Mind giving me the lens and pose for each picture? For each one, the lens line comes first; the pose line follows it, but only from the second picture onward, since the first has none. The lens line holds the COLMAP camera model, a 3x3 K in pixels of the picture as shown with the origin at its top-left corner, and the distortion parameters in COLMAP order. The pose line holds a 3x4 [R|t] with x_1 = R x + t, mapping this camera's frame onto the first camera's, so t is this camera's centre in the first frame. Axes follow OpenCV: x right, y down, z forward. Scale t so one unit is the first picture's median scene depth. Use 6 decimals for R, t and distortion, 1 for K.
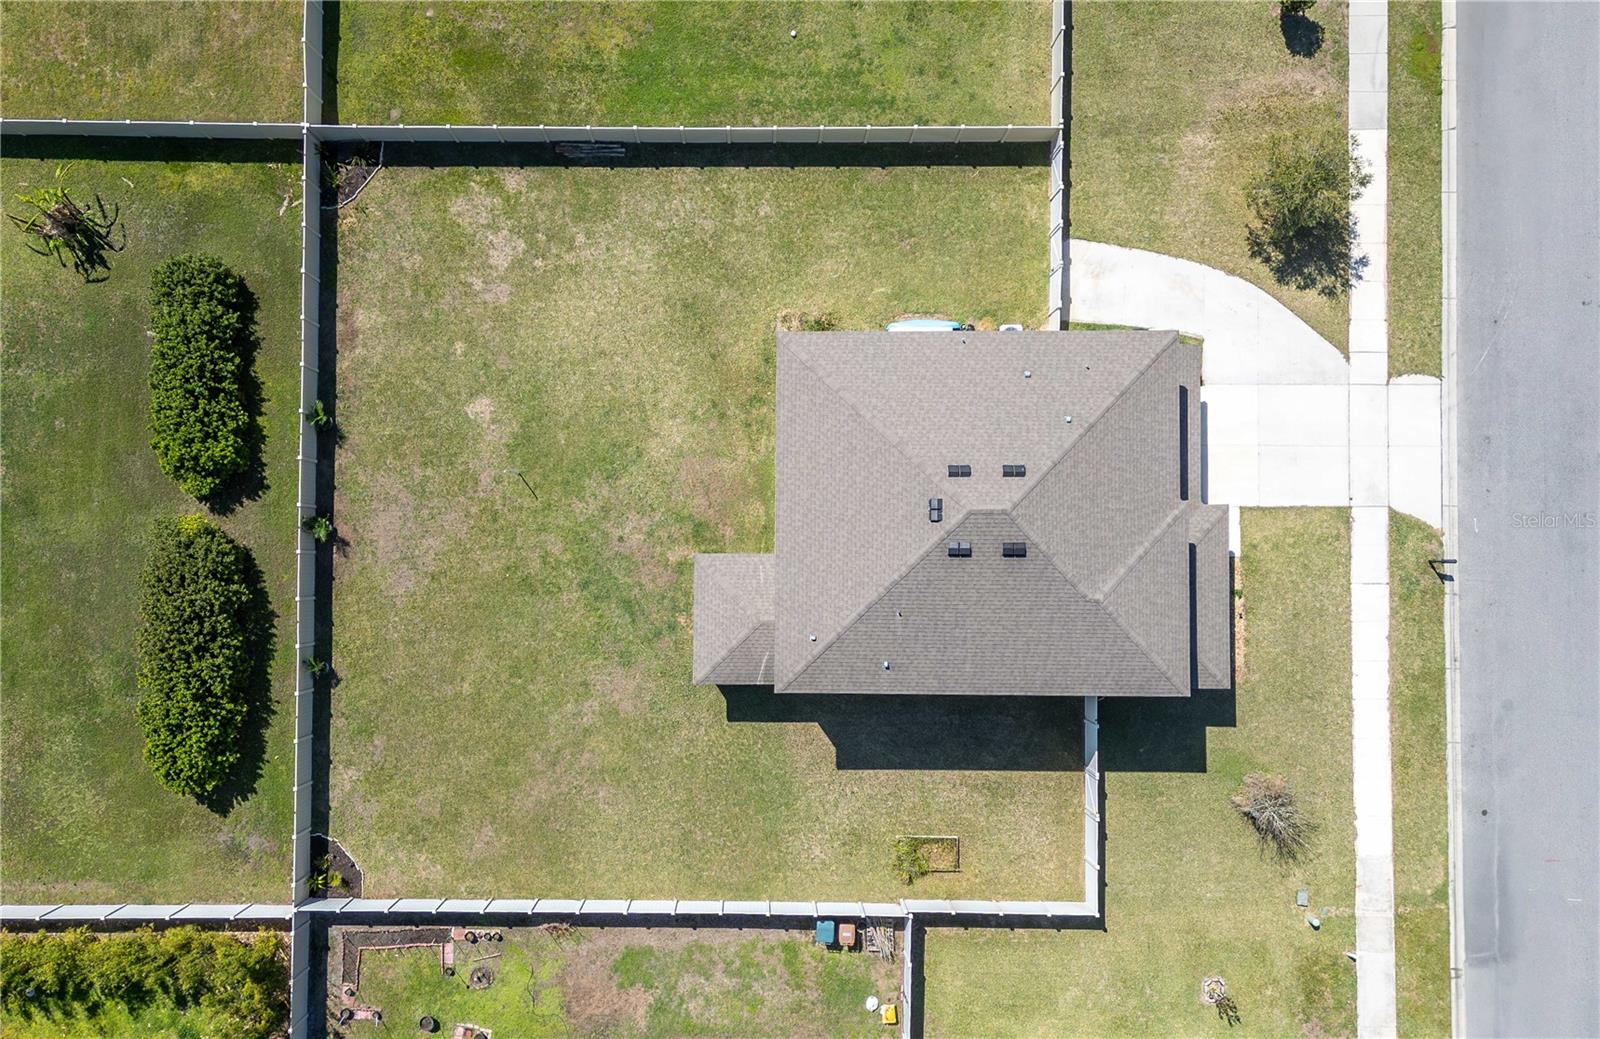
lens RADIAL K [[1299.0, 0, 769.1], [0, 1299.0, 521.6], [0, 0, 1]] dist [0.074712, -0.085137]
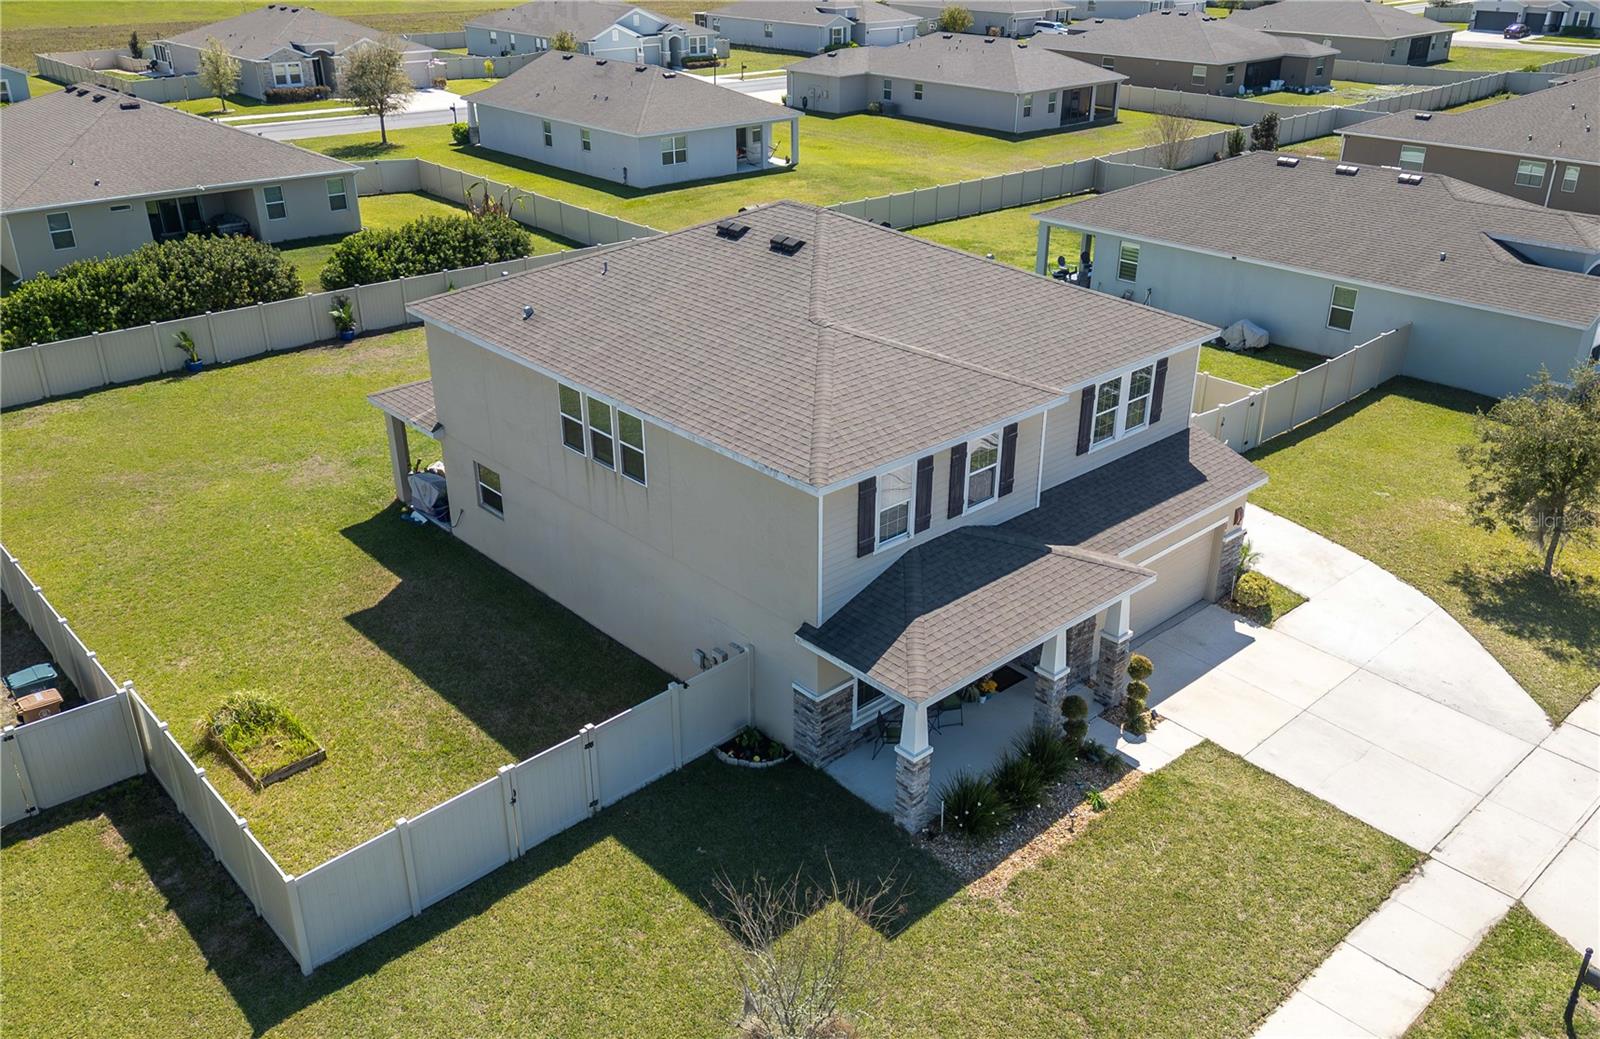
lens RADIAL K [[1299.0, 0, 820.1], [0, 1299.0, 498.8], [0, 0, 1]] dist [0.074712, -0.085137]
pose [[0.685452, 0.310380, -0.658650, 0.557218], [-0.728023, 0.306769, -0.613087, 0.373453], [0.011763, 0.899754, 0.436239, 0.695409]]
